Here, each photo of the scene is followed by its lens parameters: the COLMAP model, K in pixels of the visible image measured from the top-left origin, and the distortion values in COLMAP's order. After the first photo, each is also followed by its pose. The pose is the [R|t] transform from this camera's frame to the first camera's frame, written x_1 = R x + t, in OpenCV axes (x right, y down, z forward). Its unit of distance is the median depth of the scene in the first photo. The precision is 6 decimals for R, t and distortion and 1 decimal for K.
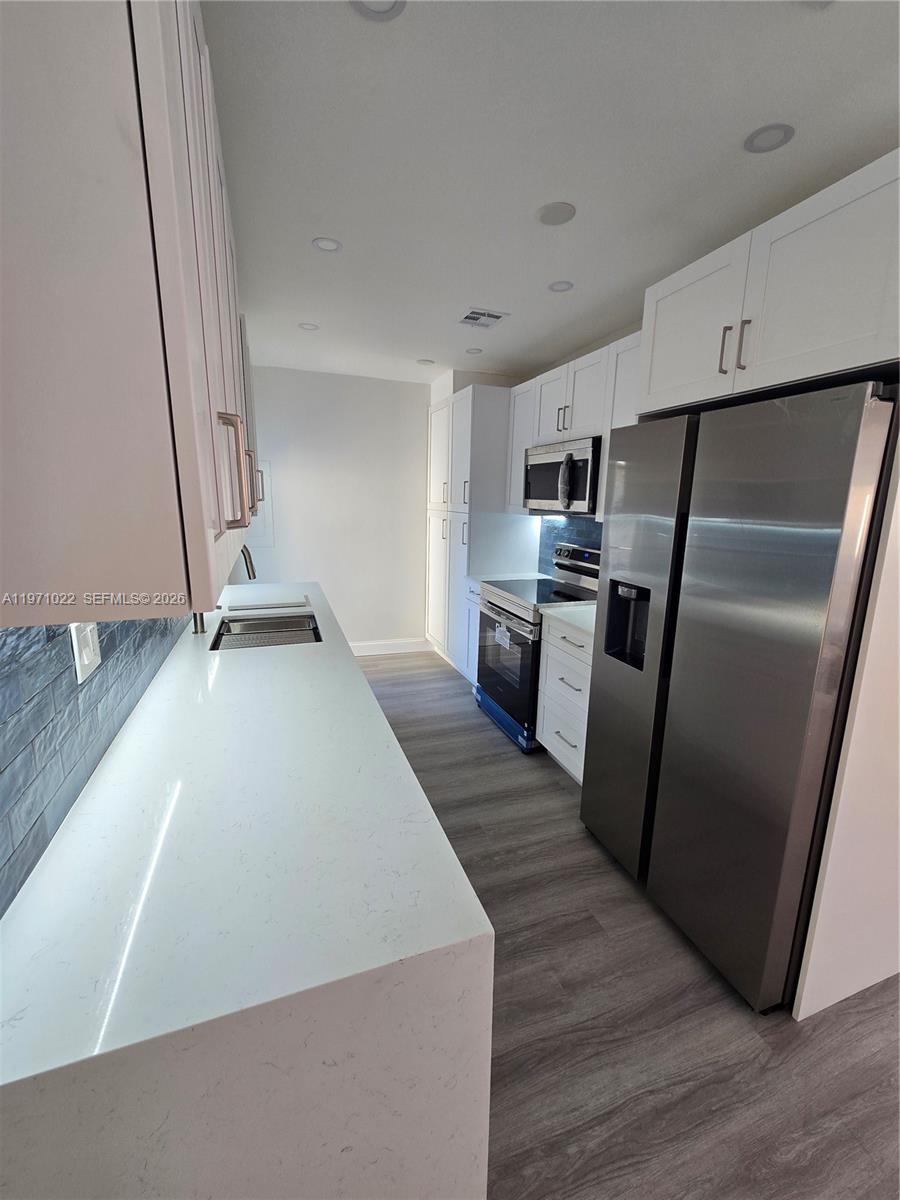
lens RADIAL K [[492.2, 0, 446.6], [0, 492.2, 598.4], [0, 0, 1]] dist [-0.000381, -0.000002]
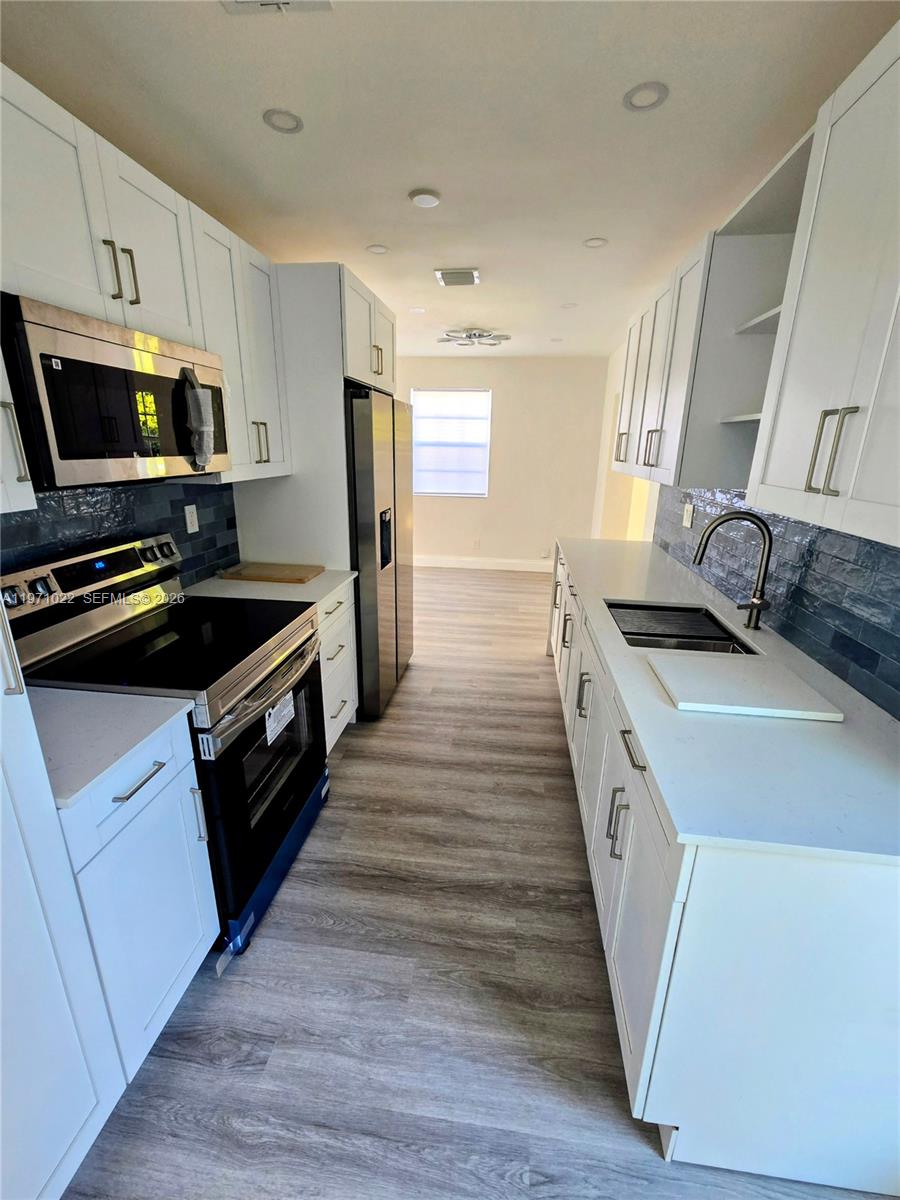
lens RADIAL K [[492.2, 0, 447.7], [0, 492.2, 596.3], [0, 0, 1]] dist [-0.000381, -0.000002]
pose [[-0.889545, -0.163152, 0.426720, -0.271398], [0.063258, 0.881071, 0.468736, -0.292431], [-0.452446, 0.443955, -0.773432, 1.328653]]
